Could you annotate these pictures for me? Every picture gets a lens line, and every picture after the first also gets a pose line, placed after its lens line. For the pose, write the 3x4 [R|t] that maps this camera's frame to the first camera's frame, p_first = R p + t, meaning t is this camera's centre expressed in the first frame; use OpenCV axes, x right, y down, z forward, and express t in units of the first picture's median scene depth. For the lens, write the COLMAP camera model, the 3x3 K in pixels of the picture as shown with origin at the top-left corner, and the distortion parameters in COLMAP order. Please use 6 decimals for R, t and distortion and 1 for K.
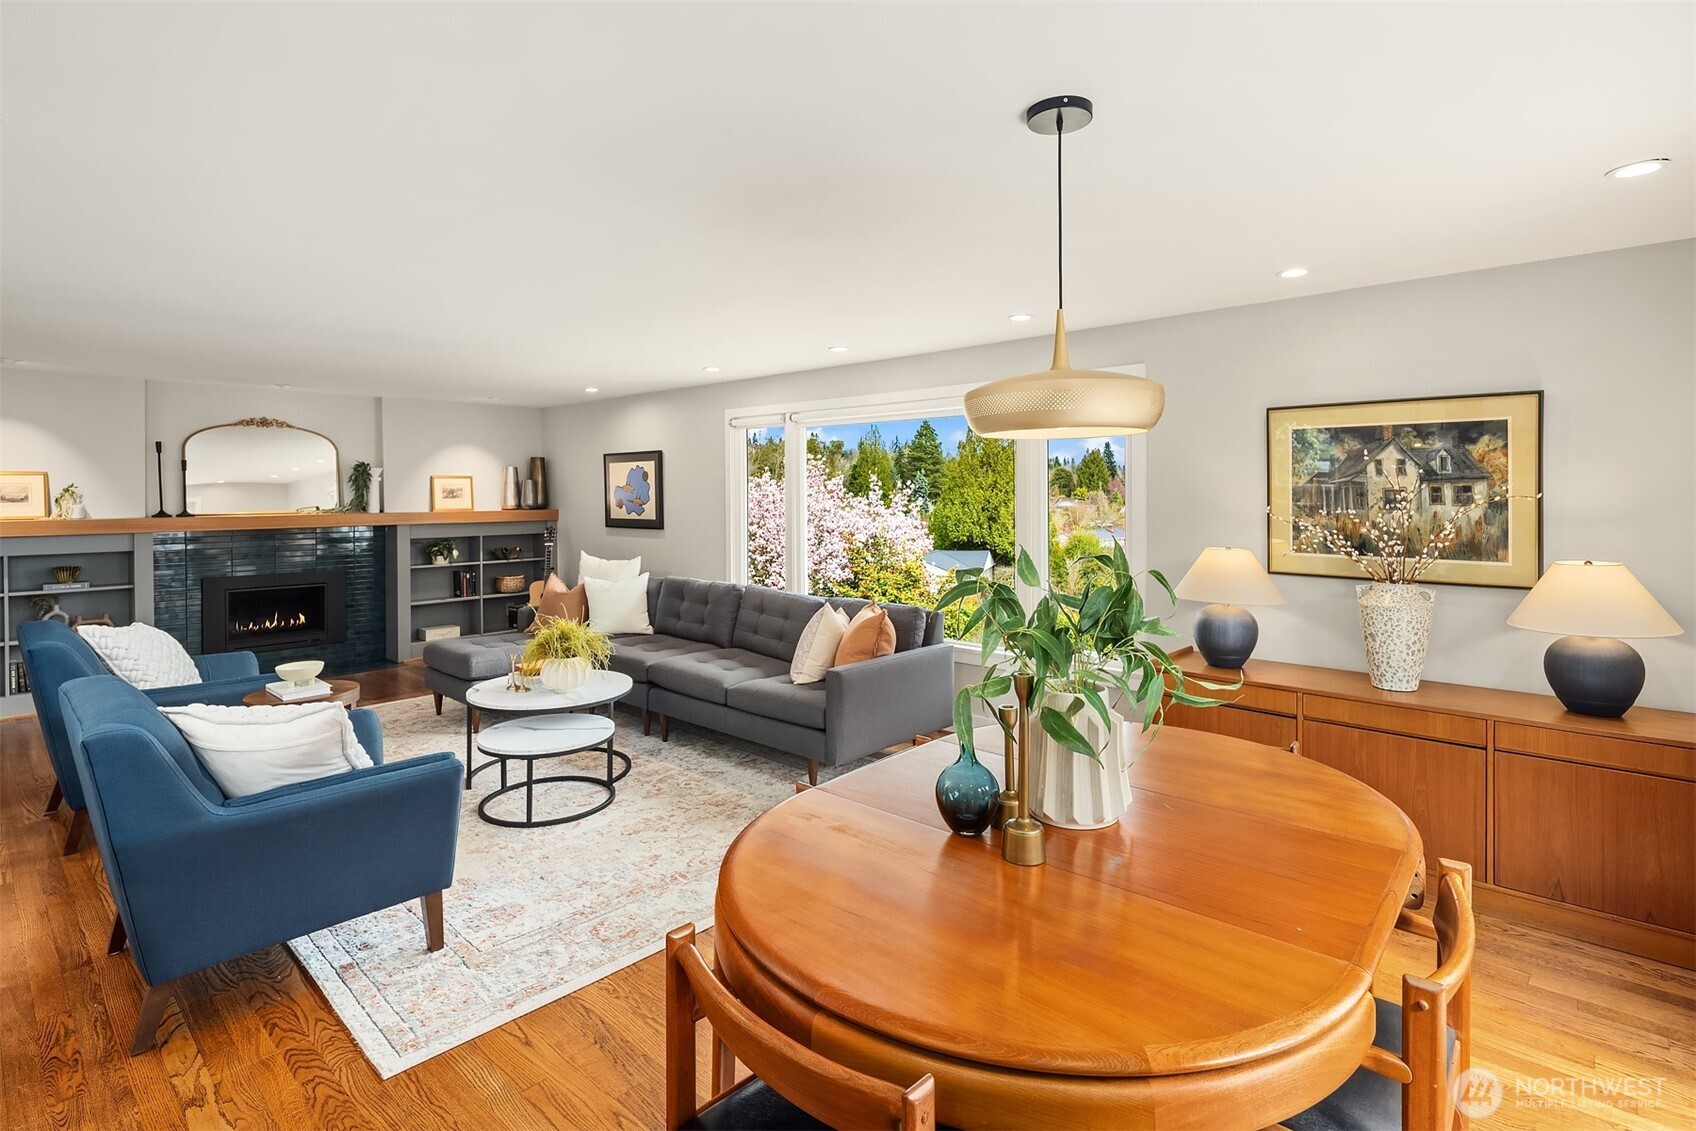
lens RADIAL K [[832.1, 0, 853.0], [0, 832.1, 500.0], [0, 0, 1]] dist [0.009963, -0.011128]
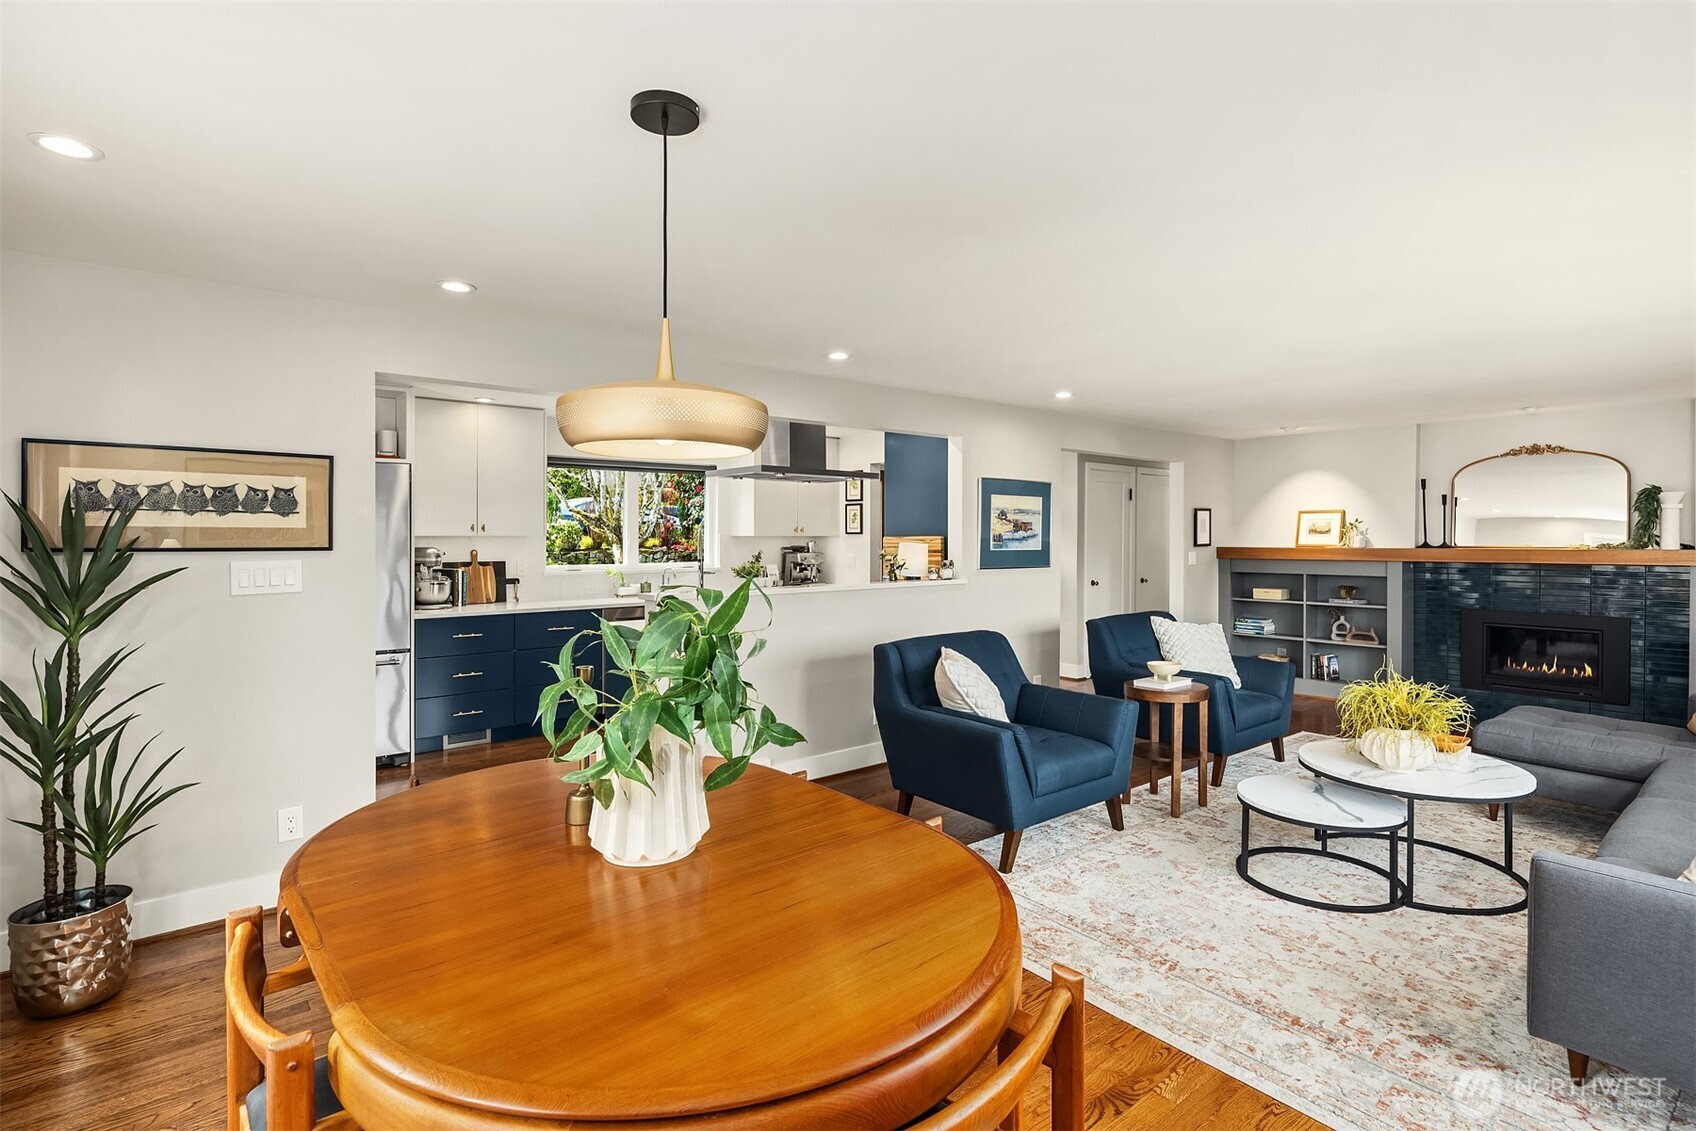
lens RADIAL K [[820.5, 0, 848.2], [0, 820.5, 532.8], [0, 0, 1]] dist [0.000891, -0.000008]
pose [[-0.143947, 0.000377, -0.989585, 0.380596], [-0.006553, 0.999978, 0.001334, 0.004363], [0.989564, 0.006677, -0.143942, 0.446835]]
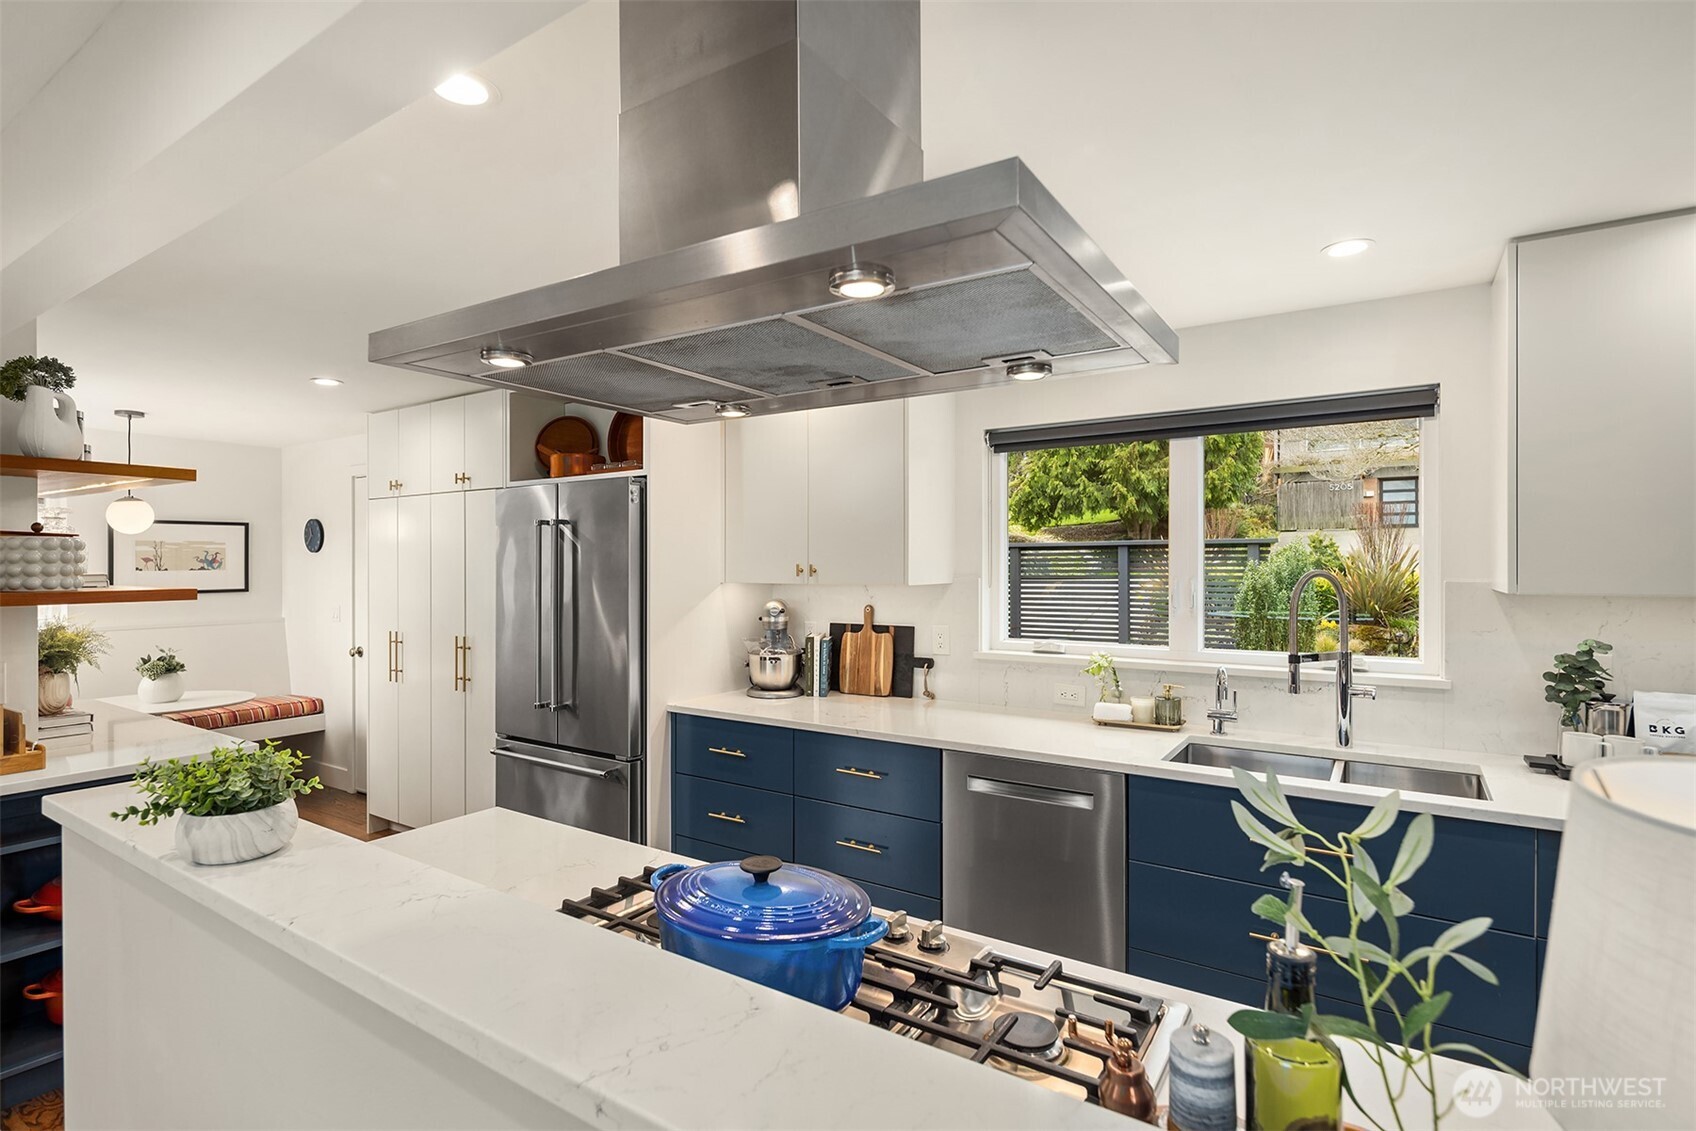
lens RADIAL K [[833.0, 0, 815.8], [0, 833.0, 564.4], [0, 0, 1]] dist [0.000333, 0.000002]
pose [[-0.989402, 0.008295, -0.144966, -0.494682], [0.006714, 0.999913, 0.011395, -0.008639], [0.145048, 0.010301, -0.989371, 0.454493]]
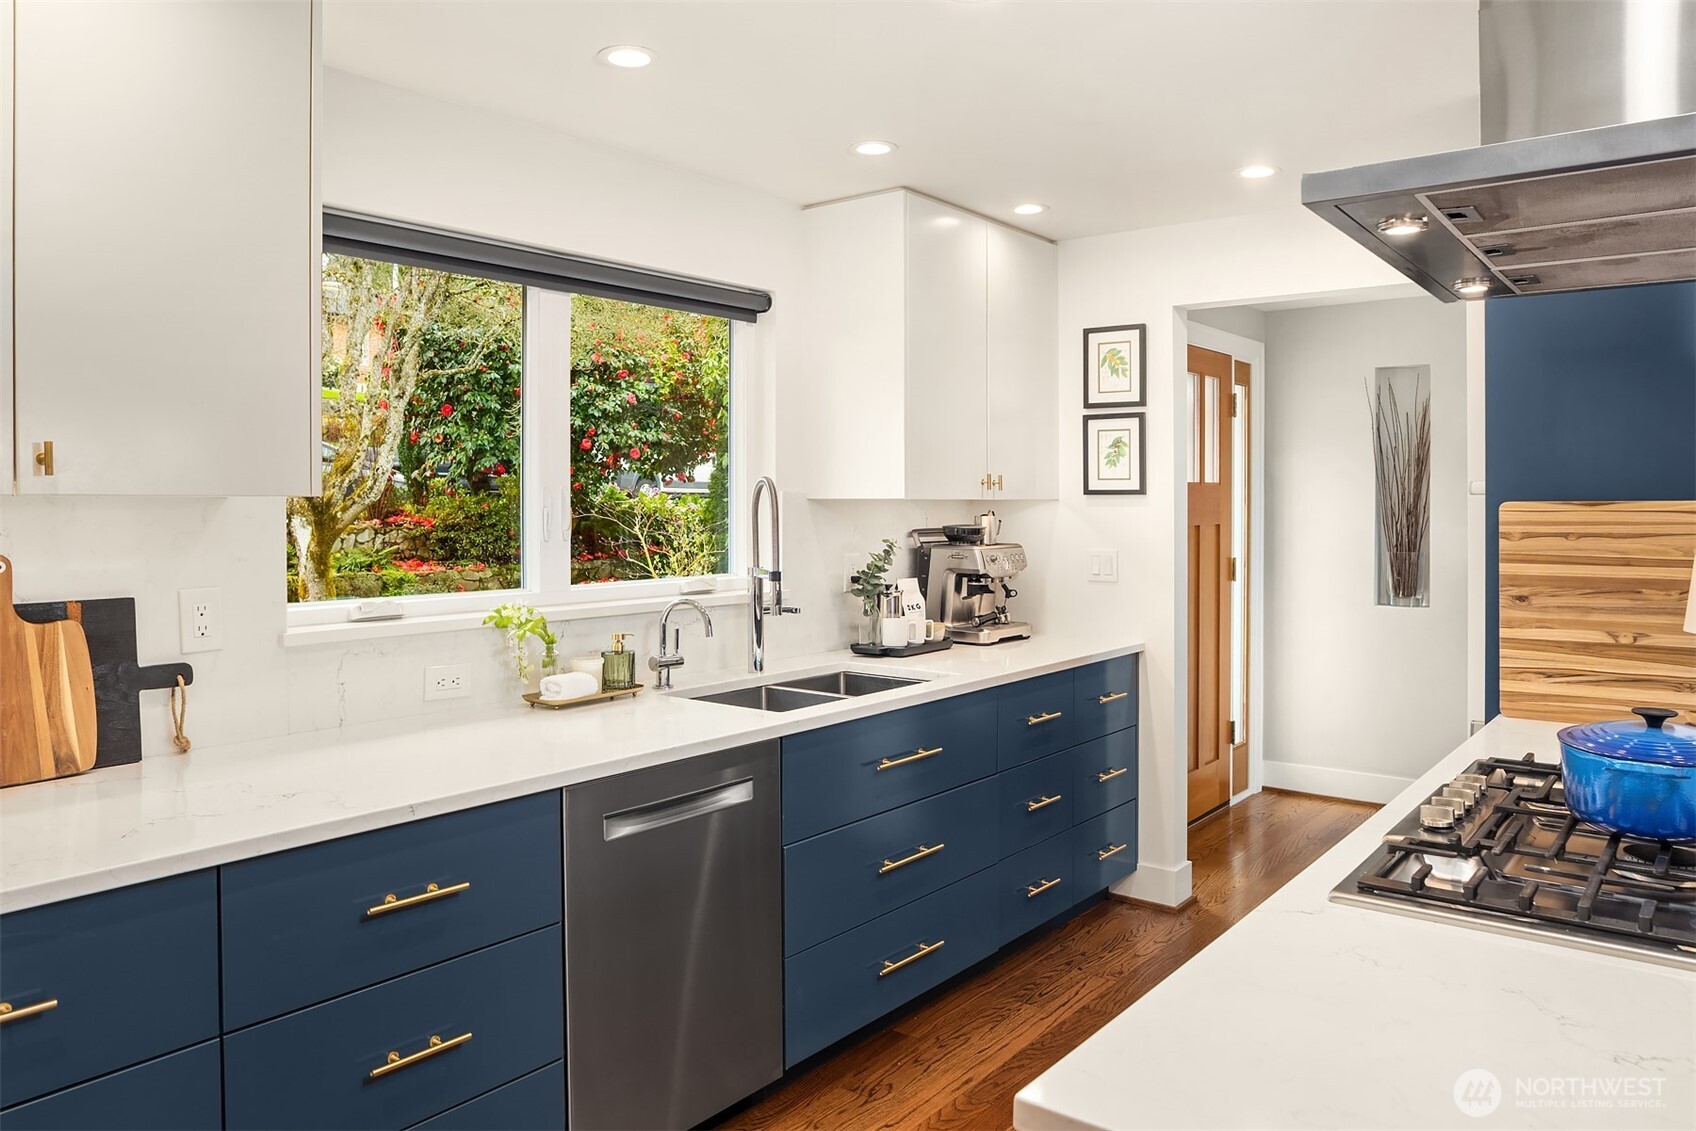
lens RADIAL K [[1193.7, 0, 869.3], [0, 1193.7, 516.6], [0, 0, 1]] dist [-0.038646, 0.002695]
pose [[0.082950, 0.017953, -0.996392, -0.243609], [-0.009520, 0.999806, 0.017222, 0.010941], [0.996508, 0.008057, 0.083105, 0.037323]]
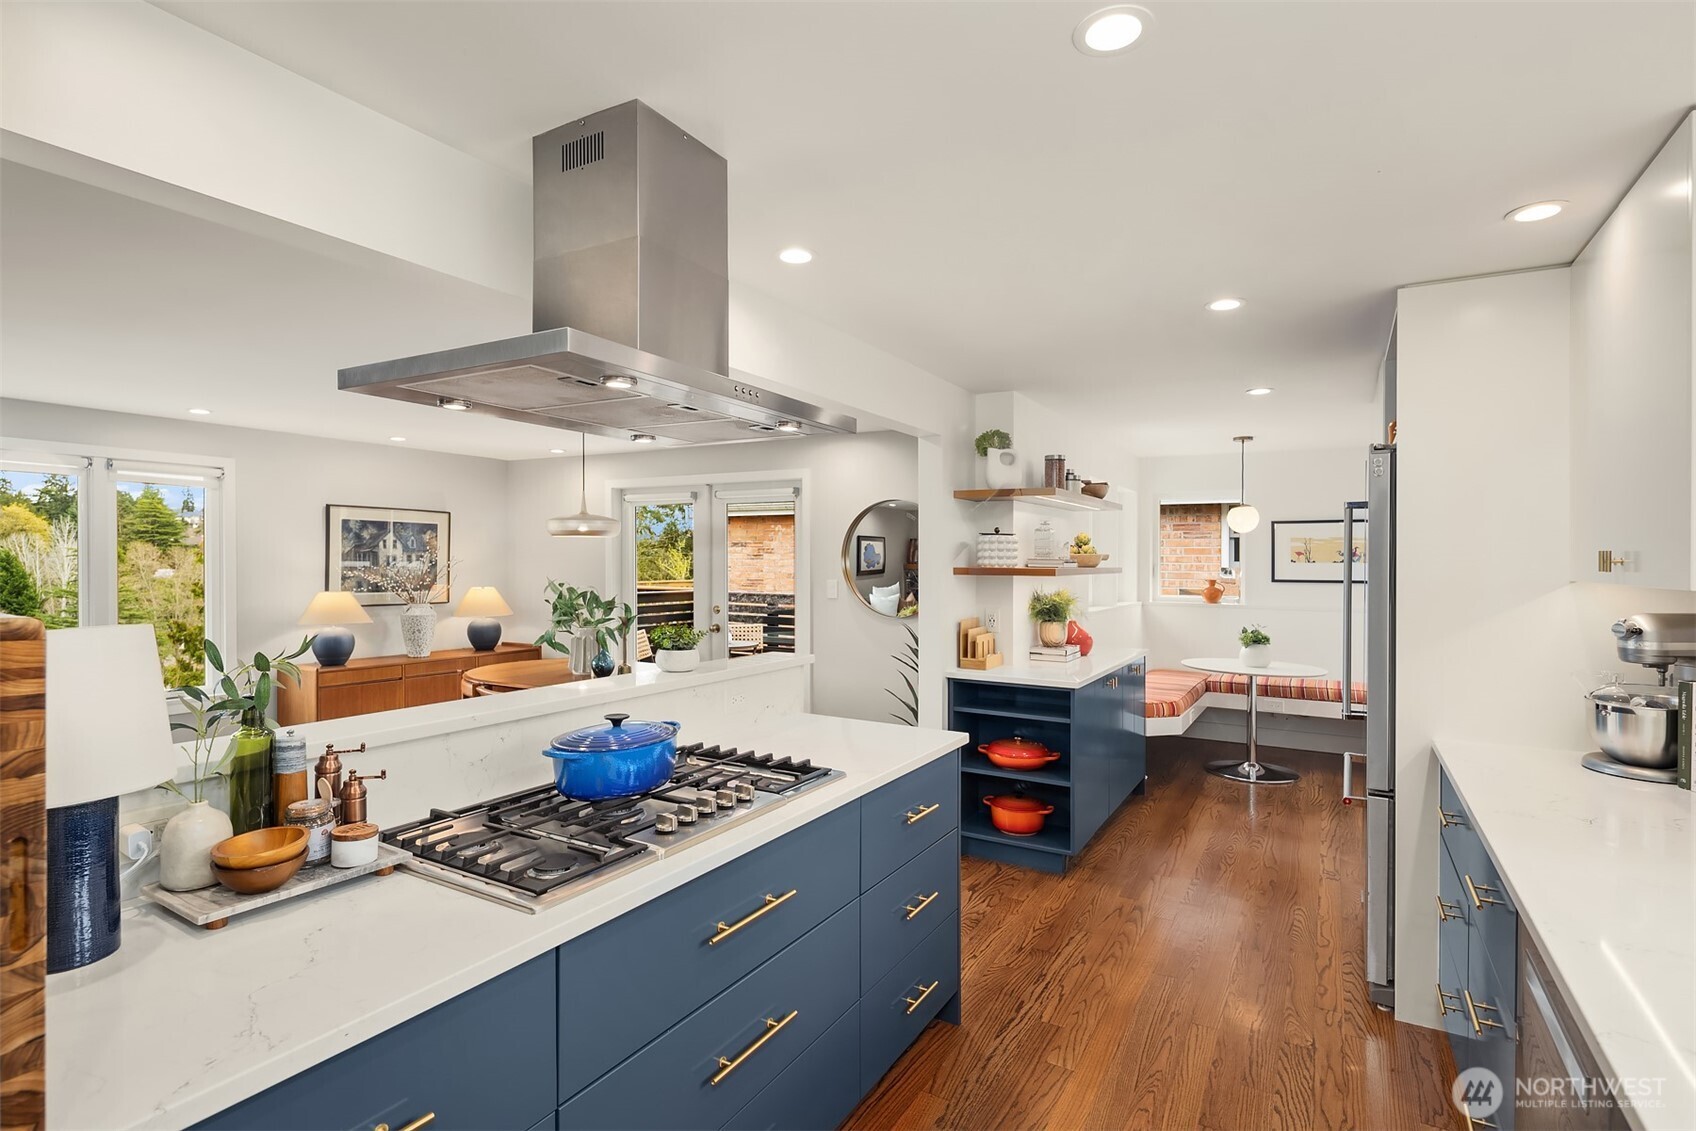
lens RADIAL K [[816.7, 0, 877.0], [0, 816.7, 563.7], [0, 0, 1]] dist [-0.000912, -0.000505]
pose [[-0.234586, -0.000808, 0.972095, -0.855168], [0.003012, 0.999994, 0.001558, 0.003142], [-0.972091, 0.003294, -0.234582, 0.226727]]
